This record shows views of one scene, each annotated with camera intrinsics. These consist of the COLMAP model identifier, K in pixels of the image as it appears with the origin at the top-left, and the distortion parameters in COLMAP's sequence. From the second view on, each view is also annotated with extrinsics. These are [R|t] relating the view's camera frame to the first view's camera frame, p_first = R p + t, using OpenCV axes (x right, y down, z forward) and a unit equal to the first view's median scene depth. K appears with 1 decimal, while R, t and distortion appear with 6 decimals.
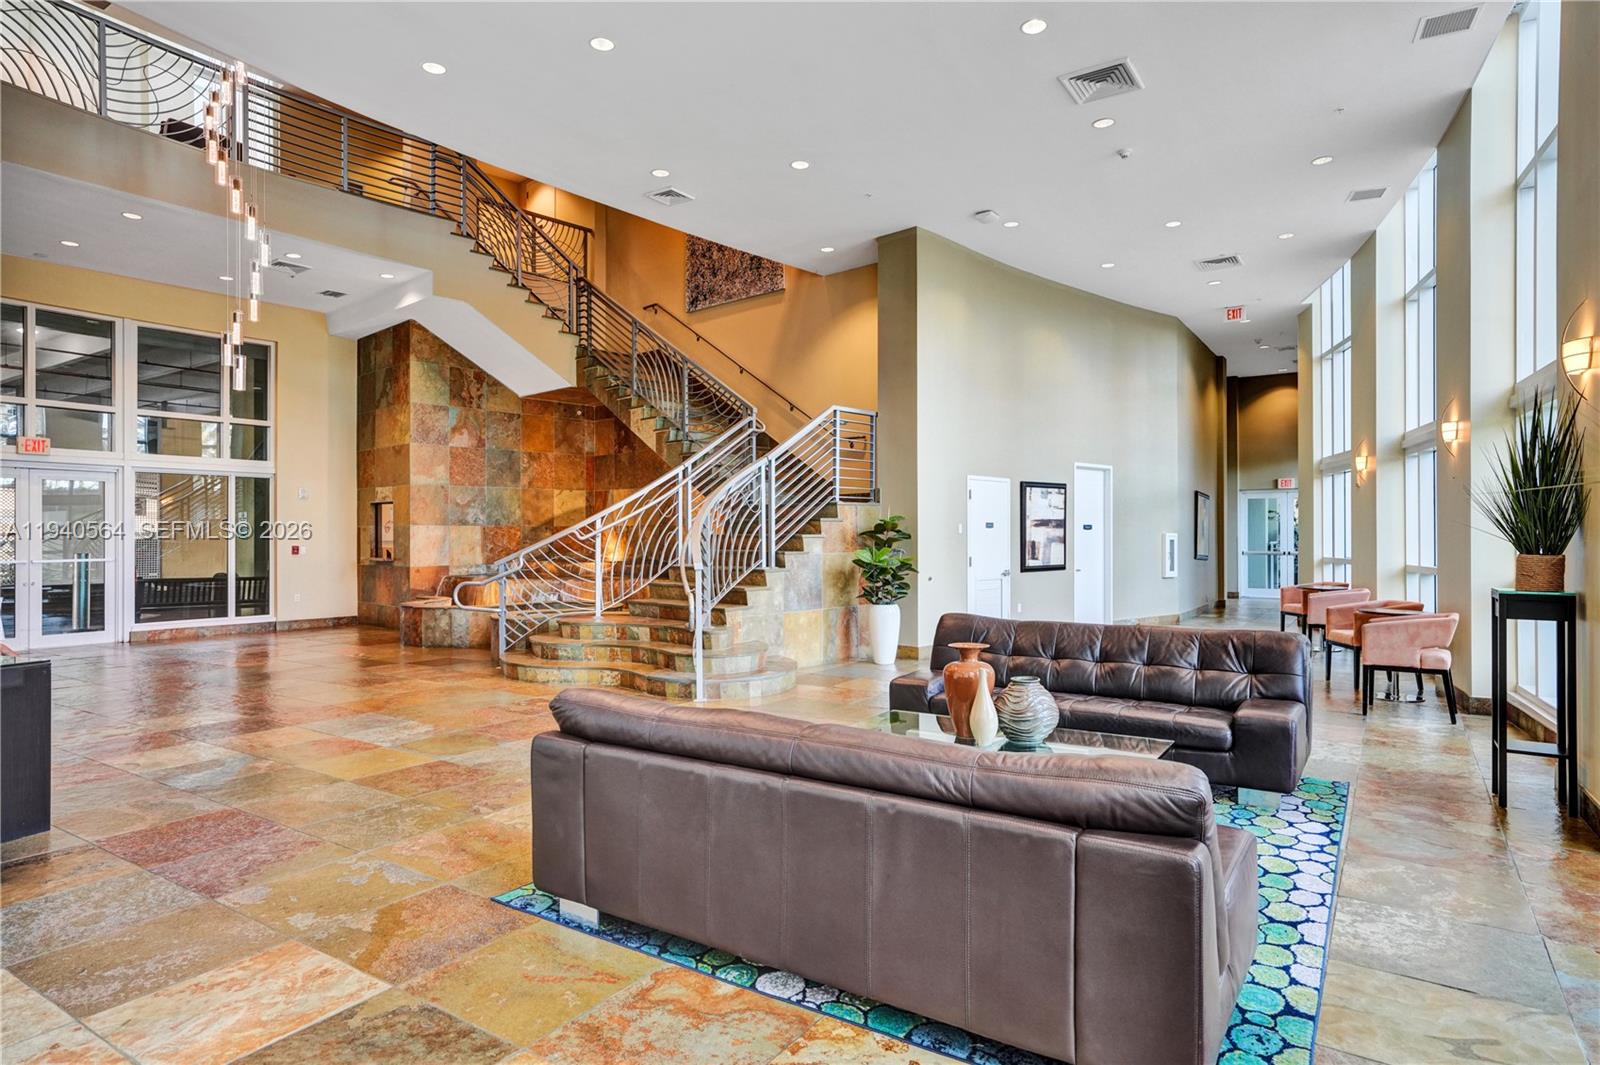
lens RADIAL K [[908.1, 0, 800.0], [0, 908.1, 532.5], [0, 0, 1]] dist [-0.037431, 0.040670]
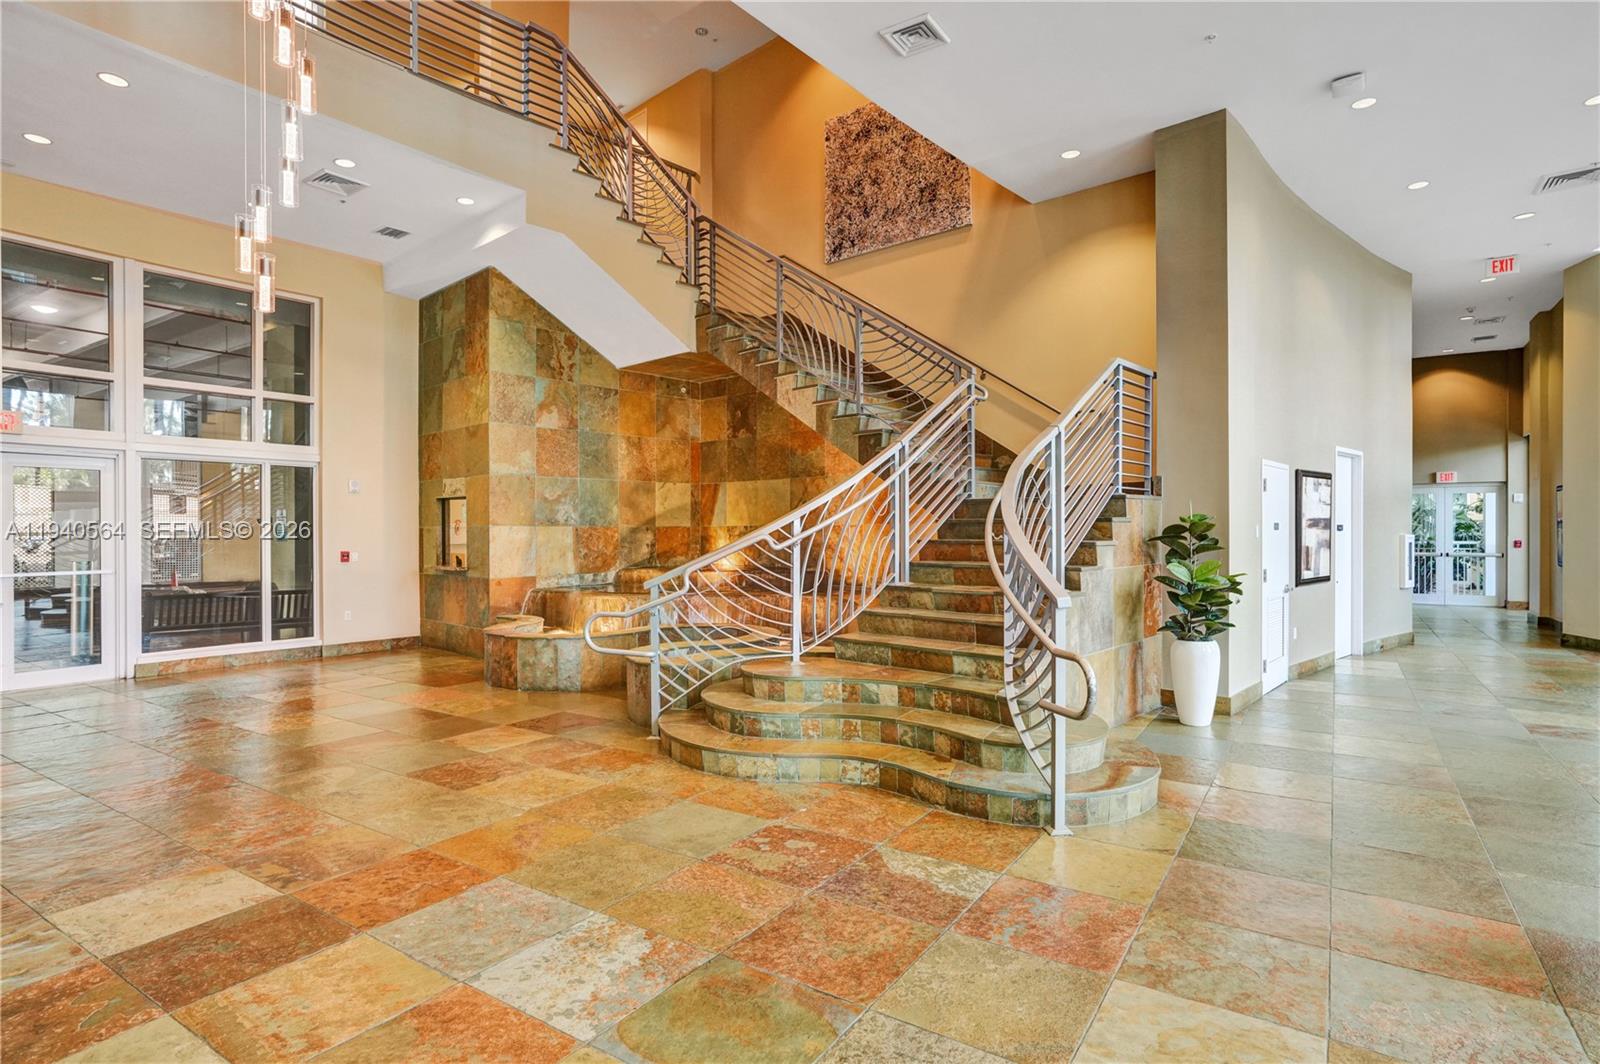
lens RADIAL K [[826.4, 0, 800.0], [0, 826.4, 532.0], [0, 0, 1]] dist [-0.053816, 0.038226]
pose [[0.999976, -0.001174, 0.006797, -0.163024], [0.001141, 0.999988, 0.004756, -0.005799], [-0.006802, -0.004748, 0.999966, 0.276306]]
